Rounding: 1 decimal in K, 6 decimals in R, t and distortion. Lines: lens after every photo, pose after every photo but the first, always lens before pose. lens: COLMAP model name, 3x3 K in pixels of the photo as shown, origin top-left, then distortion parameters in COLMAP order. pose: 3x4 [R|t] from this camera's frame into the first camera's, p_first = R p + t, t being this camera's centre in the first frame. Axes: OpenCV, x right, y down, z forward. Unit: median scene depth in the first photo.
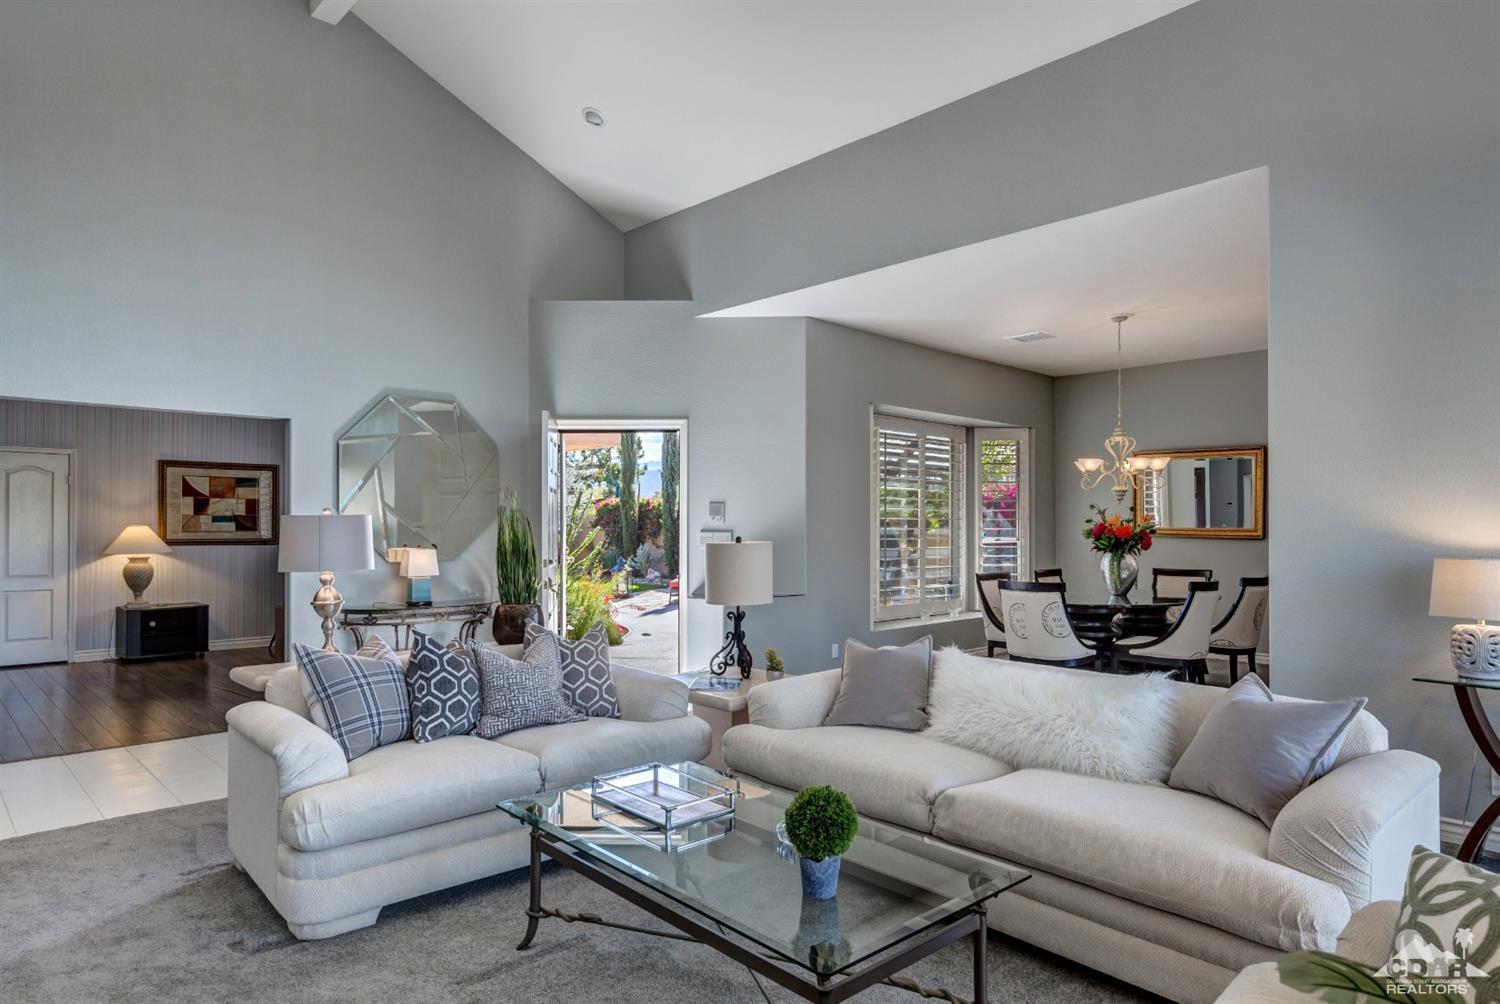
lens RADIAL K [[882.5, 0, 747.4], [0, 882.5, 512.6], [0, 0, 1]] dist [-0.004074, -0.000231]
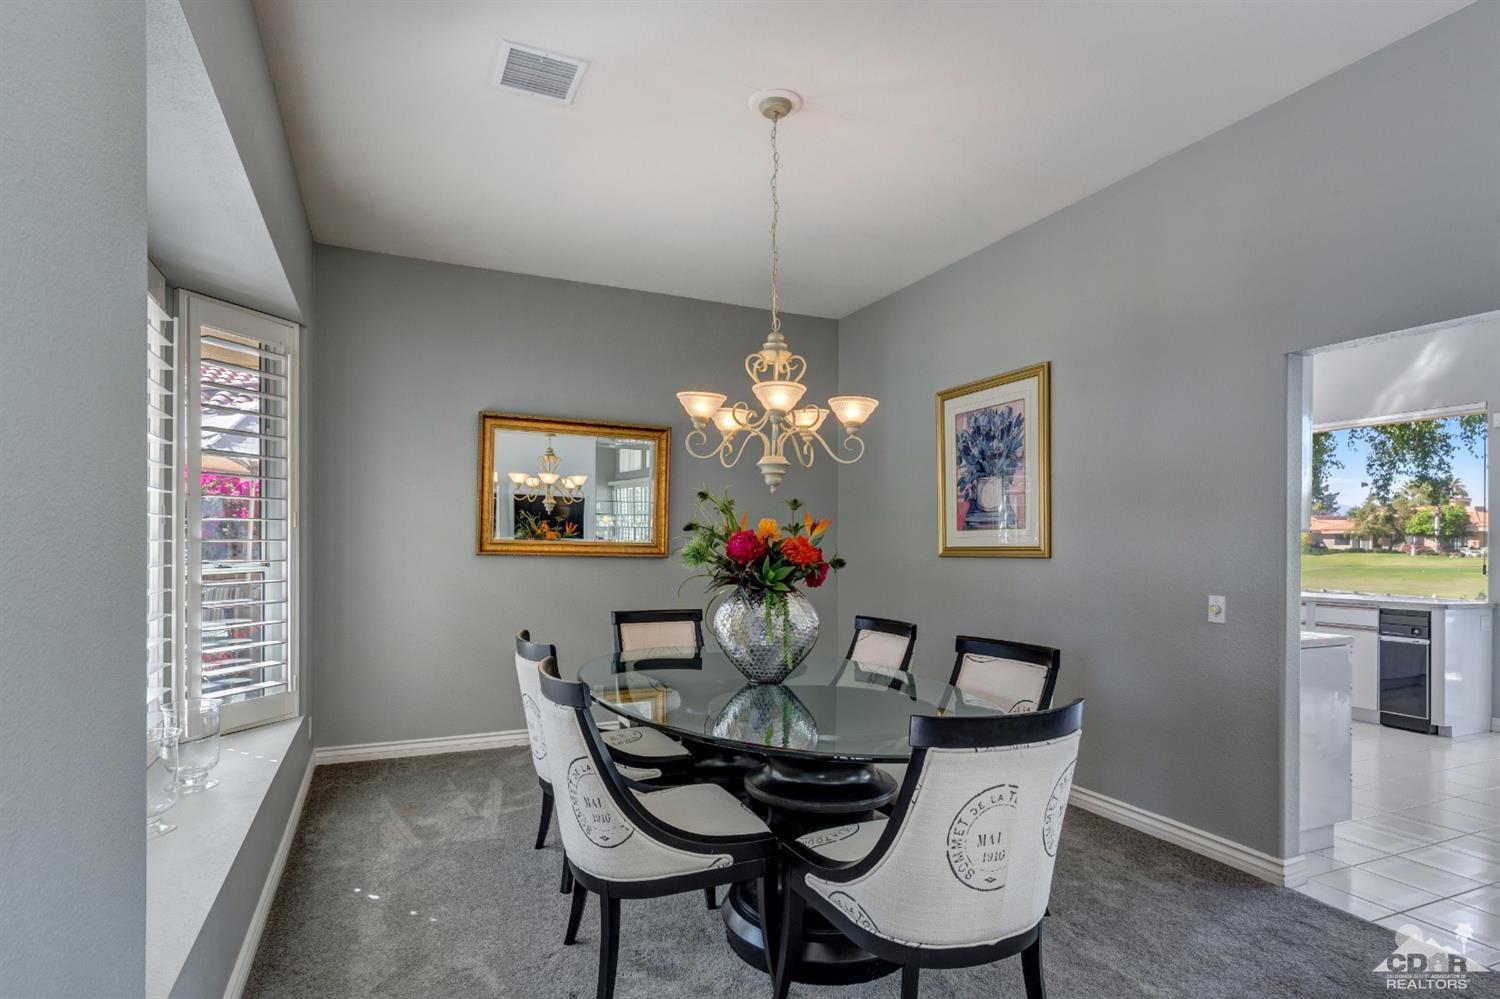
lens RADIAL K [[774.0, 0, 747.5], [0, 774.0, 546.6], [0, 0, 1]] dist [0.001279, -0.023818]
pose [[0.327685, -0.002633, 0.944783, 0.017703], [-0.022991, 0.999678, 0.010760, 0.015429], [-0.944507, -0.025247, 0.327519, 0.856070]]
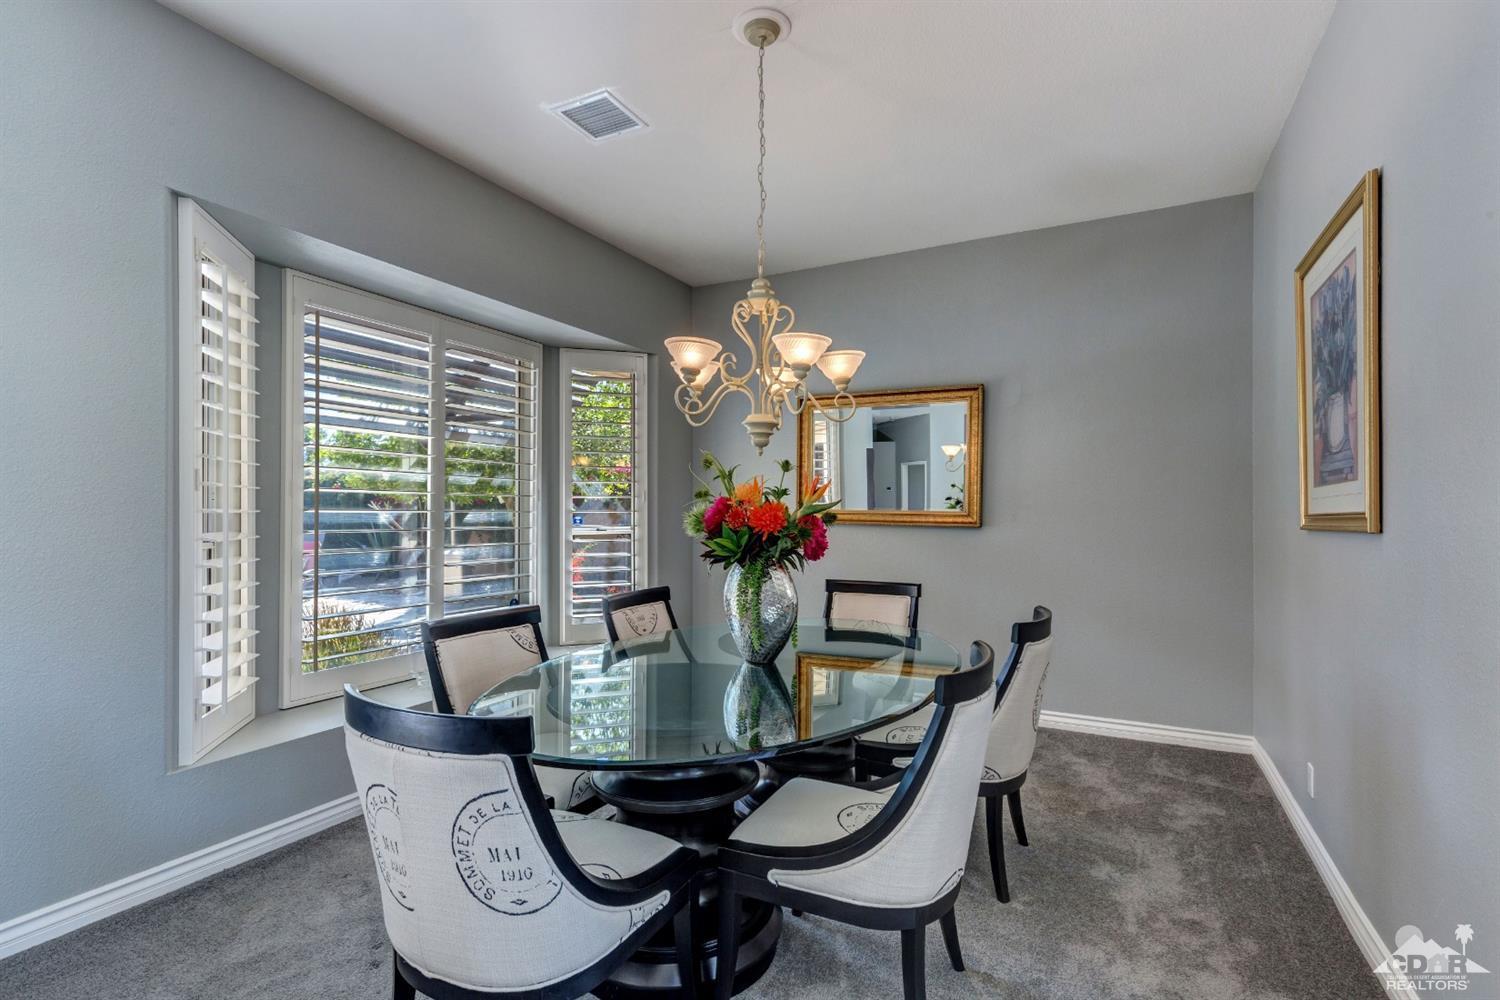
lens RADIAL K [[713.9, 0, 748.6], [0, 713.9, 509.9], [0, 0, 1]] dist [0.000912, 0.000233]
pose [[0.945950, -0.000666, 0.324313, 0.295131], [-0.004101, 0.999893, 0.014015, 0.012669], [-0.324287, -0.014588, 0.945846, 0.651765]]
